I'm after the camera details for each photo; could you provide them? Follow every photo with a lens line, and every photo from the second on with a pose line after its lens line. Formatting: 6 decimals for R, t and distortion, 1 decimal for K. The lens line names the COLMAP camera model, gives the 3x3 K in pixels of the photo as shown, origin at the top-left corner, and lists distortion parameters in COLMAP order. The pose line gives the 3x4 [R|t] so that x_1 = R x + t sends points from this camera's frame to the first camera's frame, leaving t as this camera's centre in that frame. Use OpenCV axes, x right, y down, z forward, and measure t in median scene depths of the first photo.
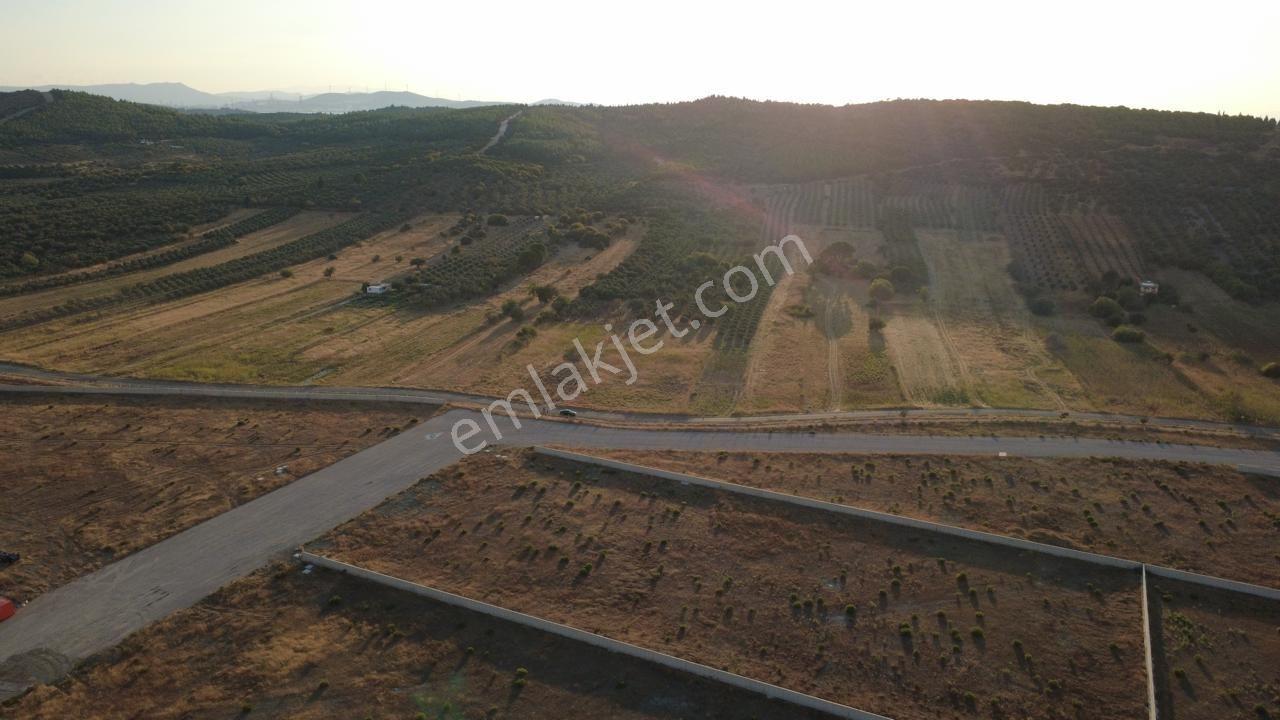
lens RADIAL K [[934.5, 0, 638.9], [0, 934.5, 361.5], [0, 0, 1]] dist [-0.000157, 0.000416]
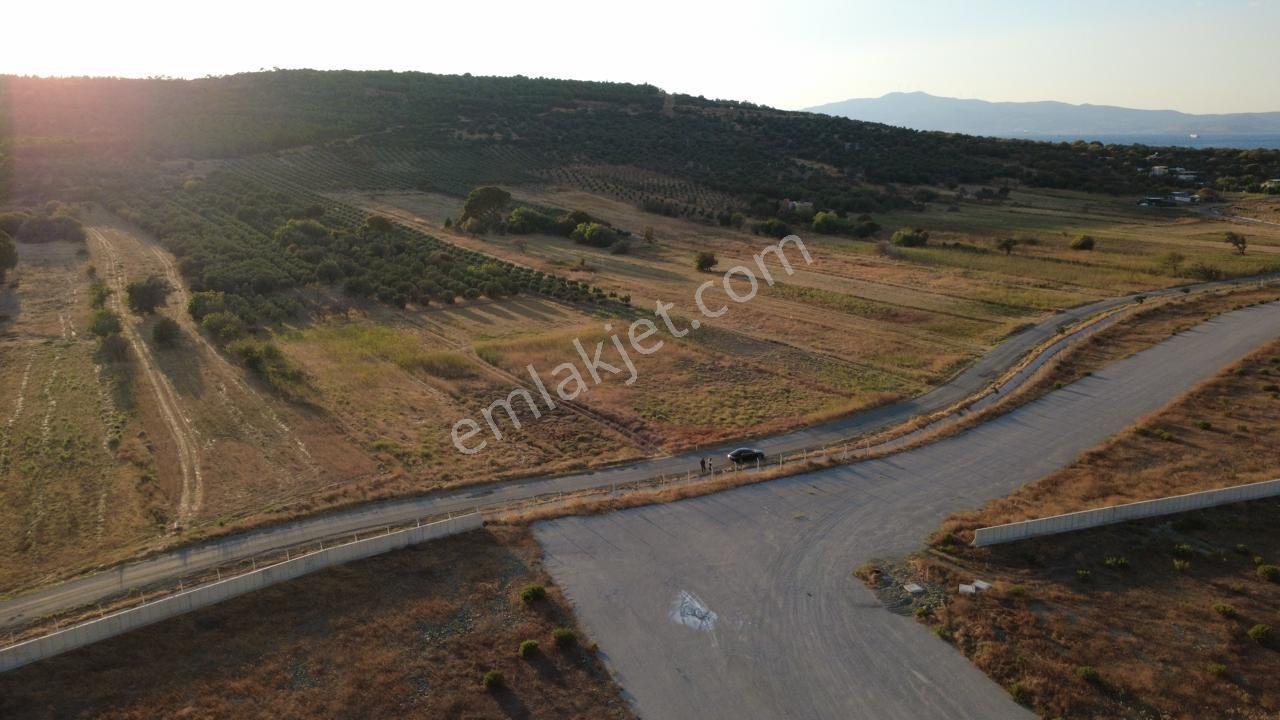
lens RADIAL K [[934.5, 0, 639.5], [0, 934.5, 358.9], [0, 0, 1]] dist [-0.000157, 0.000416]
pose [[0.709997, -0.183949, 0.679756, -0.337952], [0.202302, 0.977871, 0.053320, -0.018195], [-0.674521, 0.099659, 0.731498, 0.609878]]
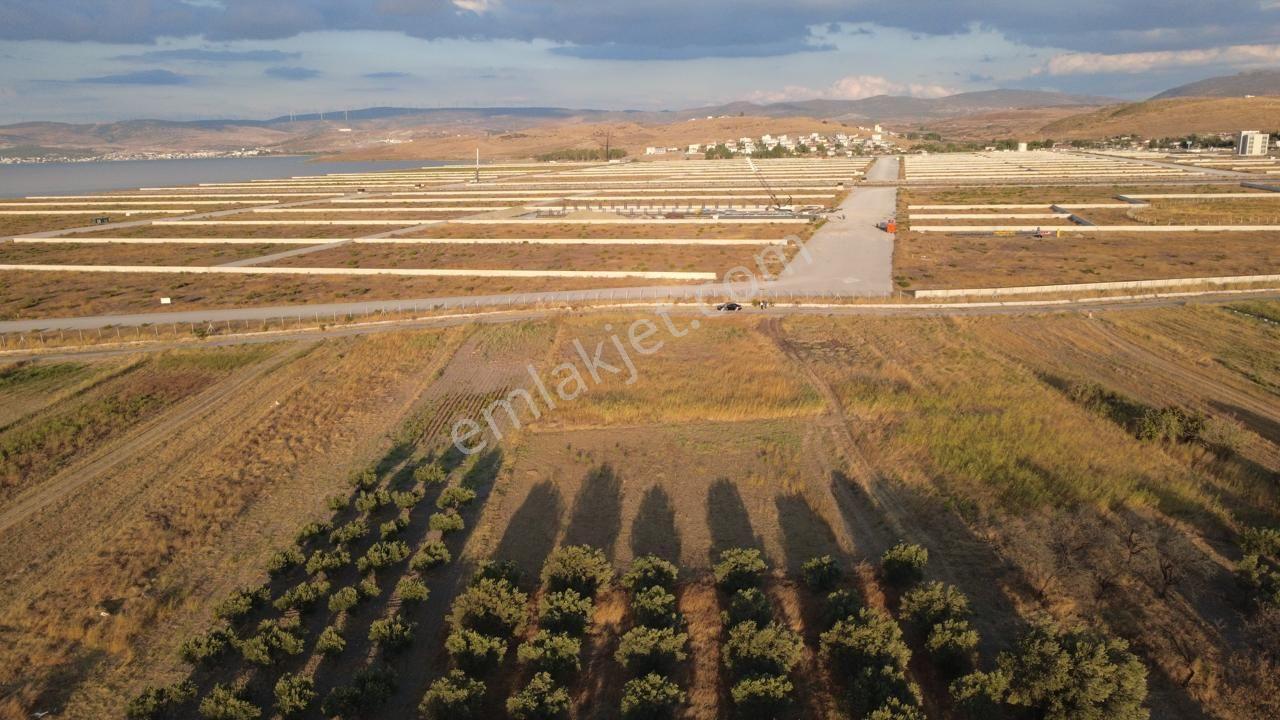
lens RADIAL K [[934.5, 0, 640.8], [0, 934.5, 358.5], [0, 0, 1]] dist [-0.000157, 0.000416]
pose [[-0.982042, 0.055549, -0.180298, 0.095147], [-0.036820, 0.880862, 0.471939, -0.195789], [0.185034, 0.470102, -0.862998, 1.357538]]
